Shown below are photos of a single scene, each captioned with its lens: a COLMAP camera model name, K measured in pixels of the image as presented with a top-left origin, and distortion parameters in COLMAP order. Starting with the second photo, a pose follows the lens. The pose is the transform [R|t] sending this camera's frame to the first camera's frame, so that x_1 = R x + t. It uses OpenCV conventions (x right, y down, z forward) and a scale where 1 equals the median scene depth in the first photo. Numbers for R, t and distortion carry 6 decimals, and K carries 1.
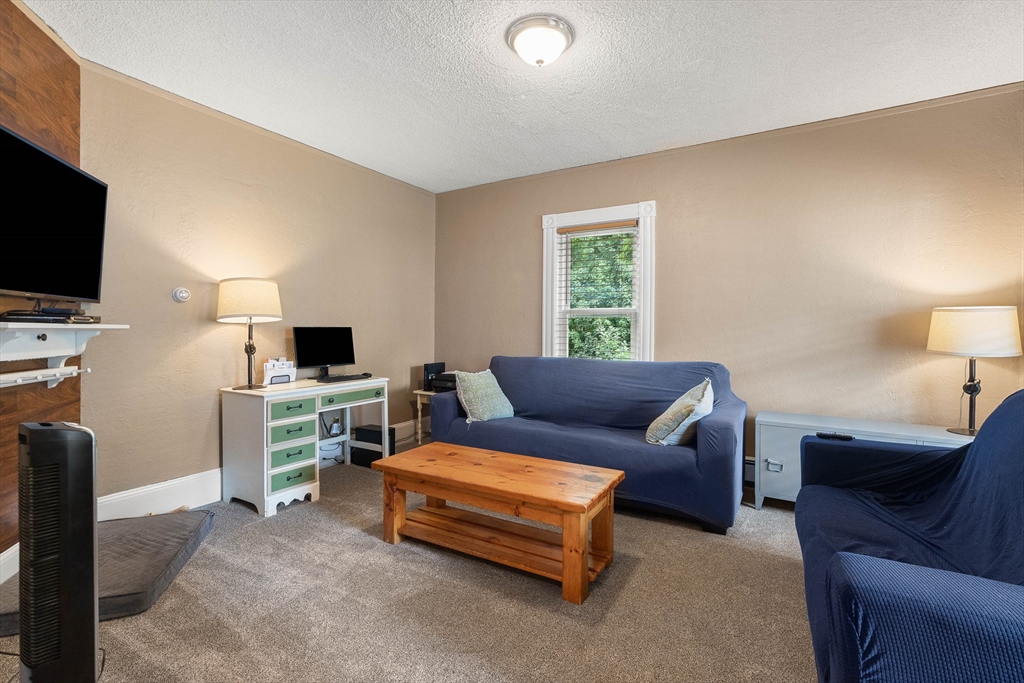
lens RADIAL K [[453.5, 0, 512.0], [0, 453.5, 340.4], [0, 0, 1]] dist [0.003327, -0.000269]
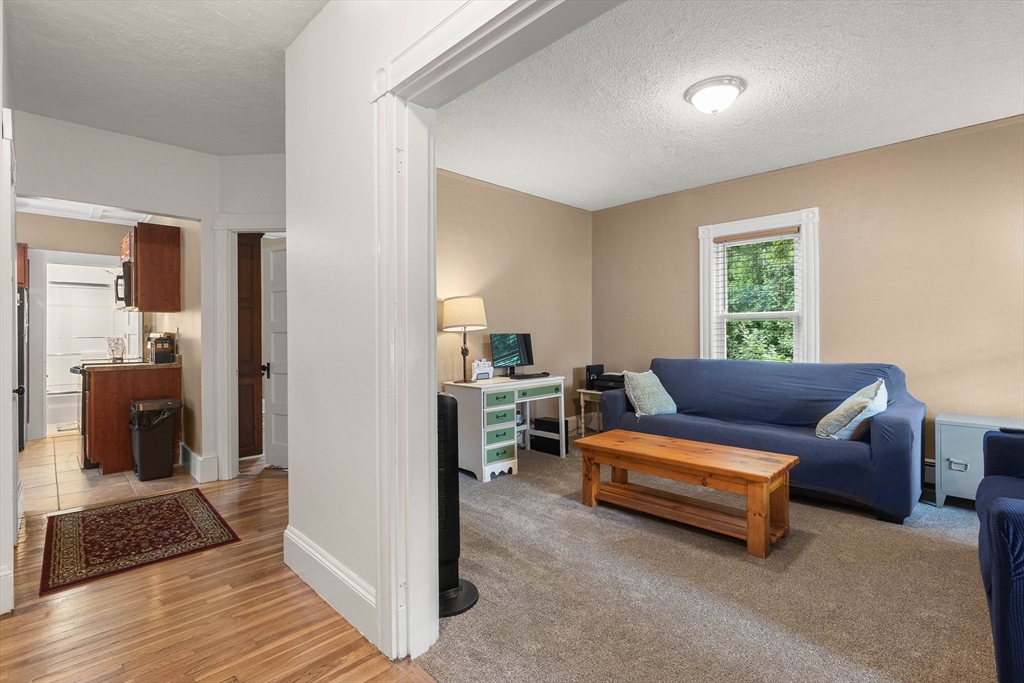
lens RADIAL K [[470.4, 0, 511.6], [0, 470.4, 338.9], [0, 0, 1]] dist [-0.013470, 0.001541]
pose [[0.967577, -0.009416, -0.252399, -0.121177], [0.005839, 0.999872, -0.014916, 0.003882], [0.252507, 0.012958, 0.967508, -0.259993]]
